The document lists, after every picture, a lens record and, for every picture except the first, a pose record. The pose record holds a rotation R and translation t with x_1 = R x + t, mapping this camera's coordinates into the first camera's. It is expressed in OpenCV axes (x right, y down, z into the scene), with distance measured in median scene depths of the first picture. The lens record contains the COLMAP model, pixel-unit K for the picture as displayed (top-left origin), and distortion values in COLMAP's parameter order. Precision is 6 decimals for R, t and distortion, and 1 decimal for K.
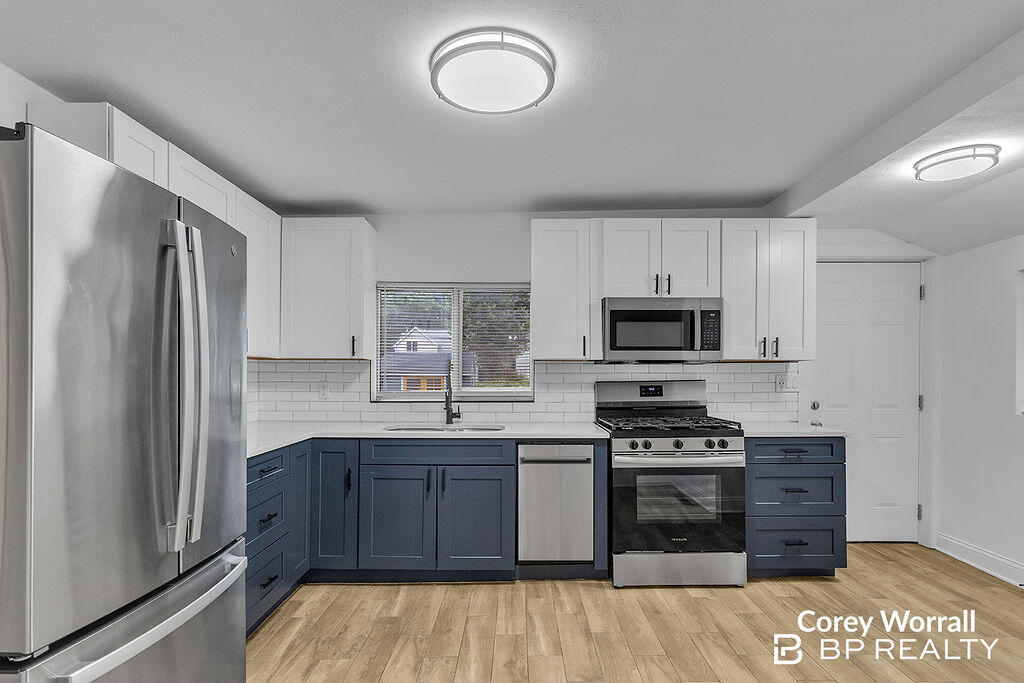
lens RADIAL K [[514.3, 0, 513.8], [0, 514.3, 373.5], [0, 0, 1]] dist [0.001942, 0.000161]
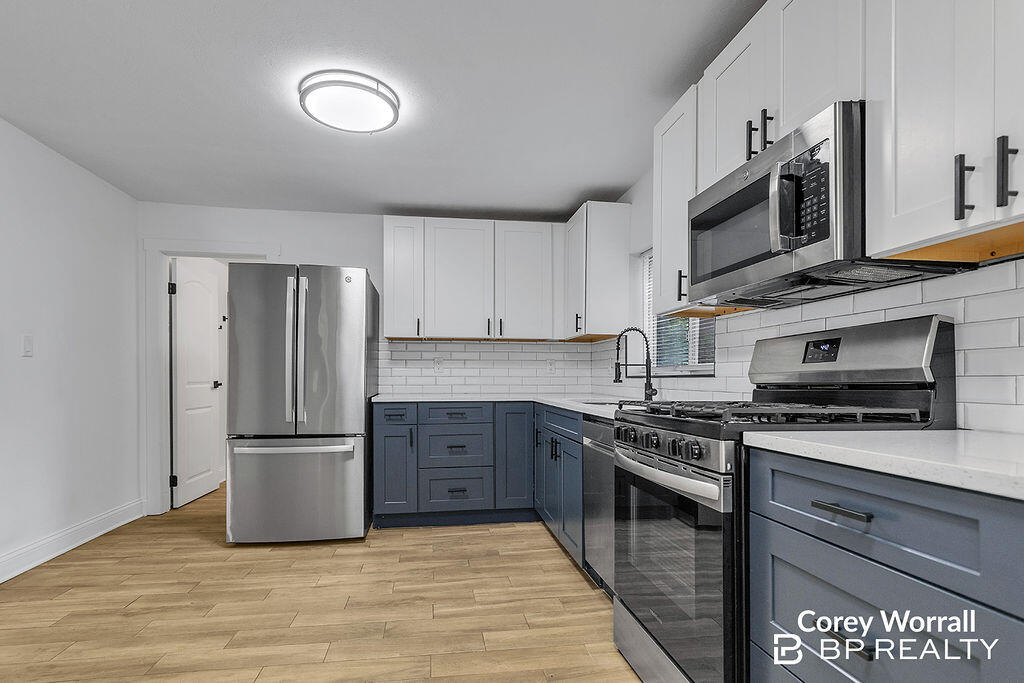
lens RADIAL K [[521.3, 0, 510.6], [0, 521.3, 378.2], [0, 0, 1]] dist [0.000151, -0.000152]
pose [[0.156732, -0.001431, -0.987640, 0.822313], [-0.002116, 0.999996, -0.001785, 0.071386], [0.987639, 0.002370, 0.156728, 0.745118]]
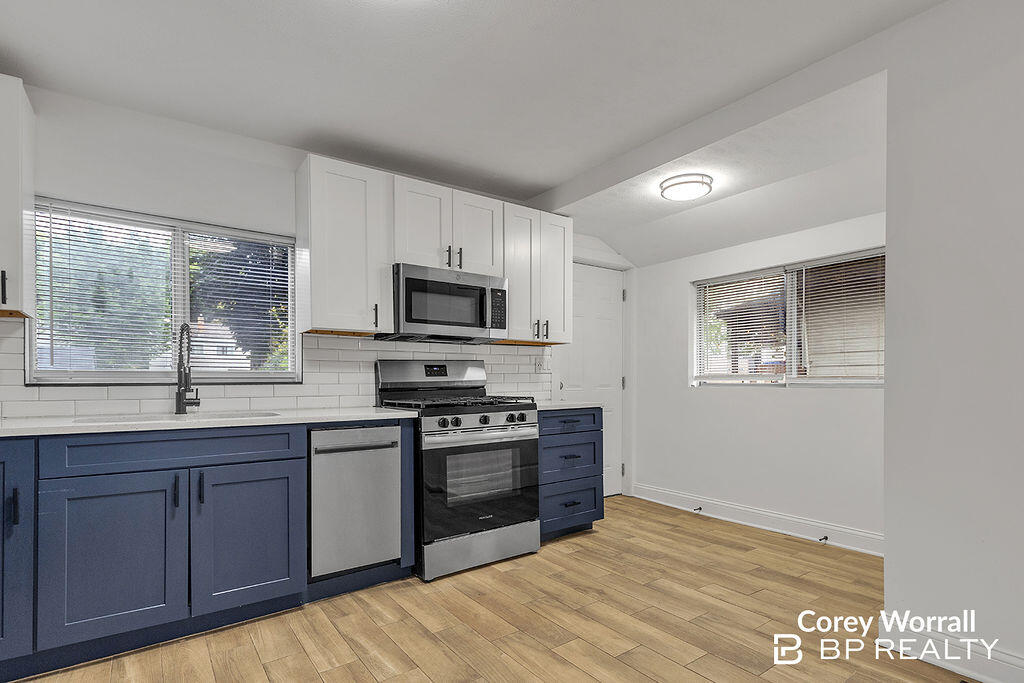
lens RADIAL K [[513.1, 0, 517.2], [0, 513.1, 382.5], [0, 0, 1]] dist [0.001172, 0.000106]
pose [[0.804264, -0.005116, 0.594250, -0.203812], [0.003374, 0.999986, 0.004044, 0.061565], [-0.594263, -0.001247, 0.804270, 0.176767]]
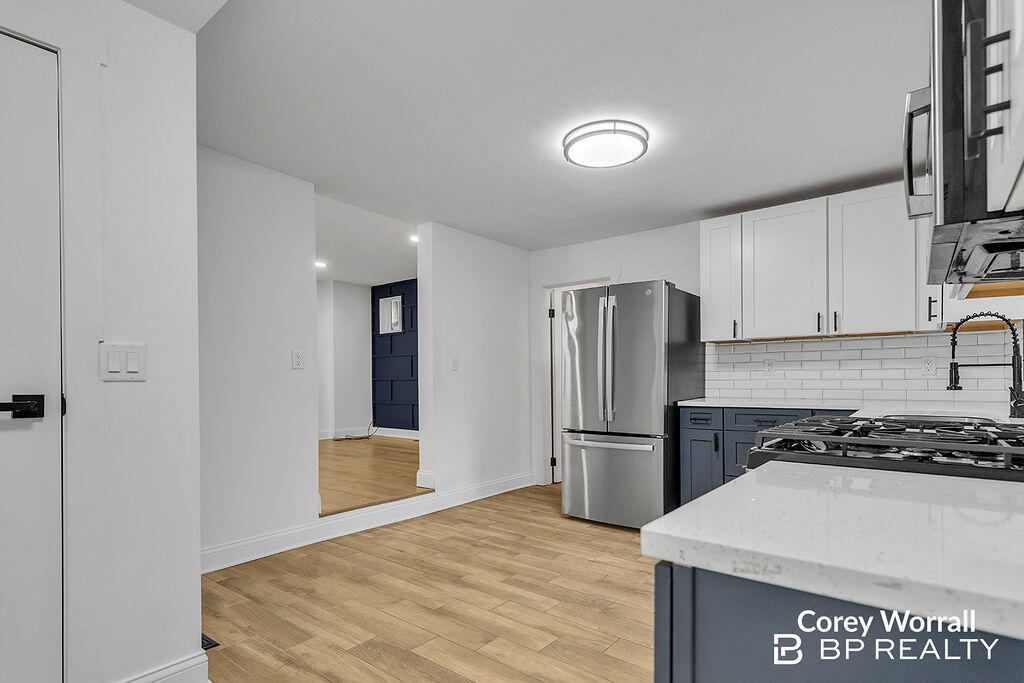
lens RADIAL K [[527.2, 0, 516.6], [0, 527.2, 379.7], [0, 0, 1]] dist [0.000500, 0.000039]
pose [[-0.617058, 0.006412, -0.786892, 0.821933], [0.007607, 0.999969, 0.002183, 0.056866], [0.786881, -0.004639, -0.617087, 1.085721]]
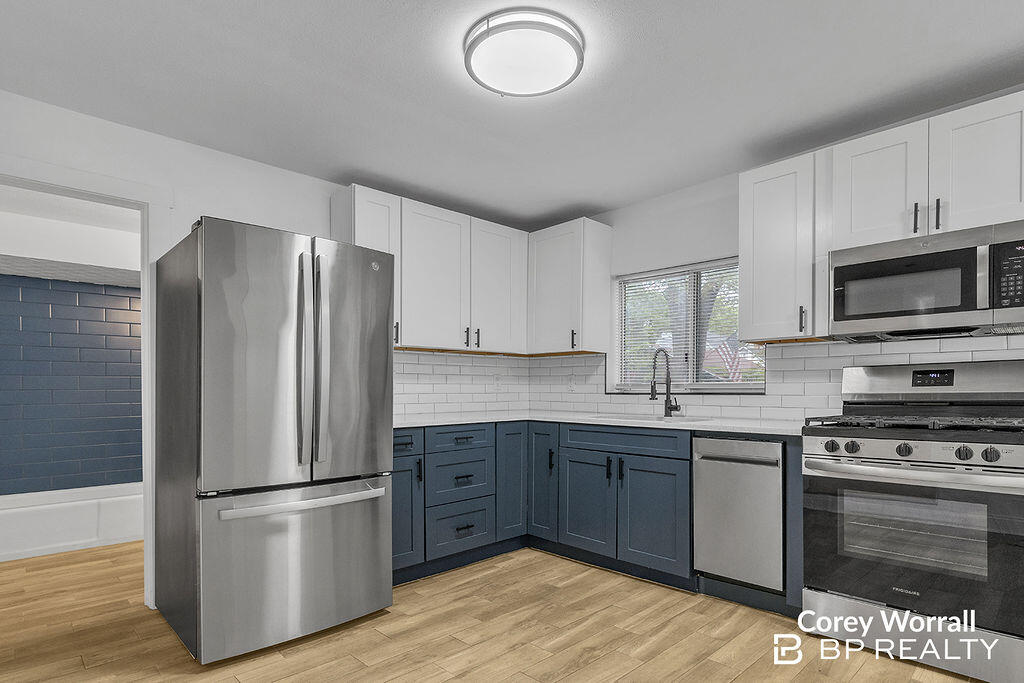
lens RADIAL K [[541.6, 0, 532.0], [0, 541.6, 391.7], [0, 0, 1]] dist [0.001716, 0.000356]
pose [[0.707378, 0.000952, -0.706835, 0.465352], [0.001590, 0.999994, 0.002937, 0.057423], [0.706834, -0.003201, 0.707372, 0.150409]]
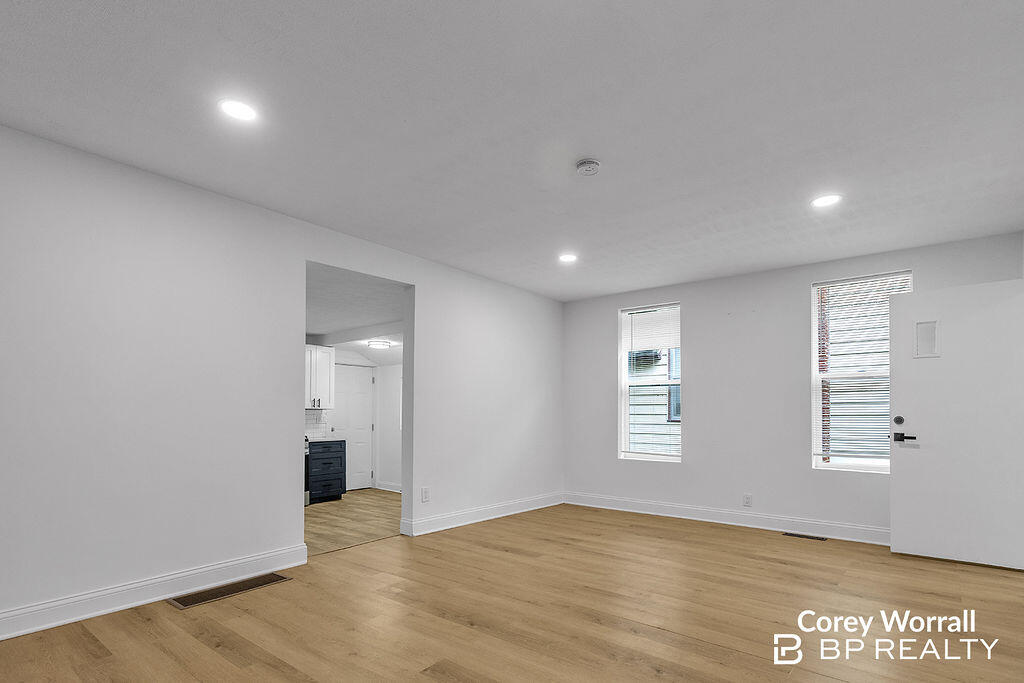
lens RADIAL K [[510.3, 0, 511.4], [0, 510.3, 411.8], [0, 0, 1]] dist [0.000974, 0.000115]
pose [[0.616069, 0.007675, 0.787655, -0.800098], [-0.003016, 0.999968, -0.007385, 0.000968], [-0.787687, 0.002174, 0.616072, -1.140254]]
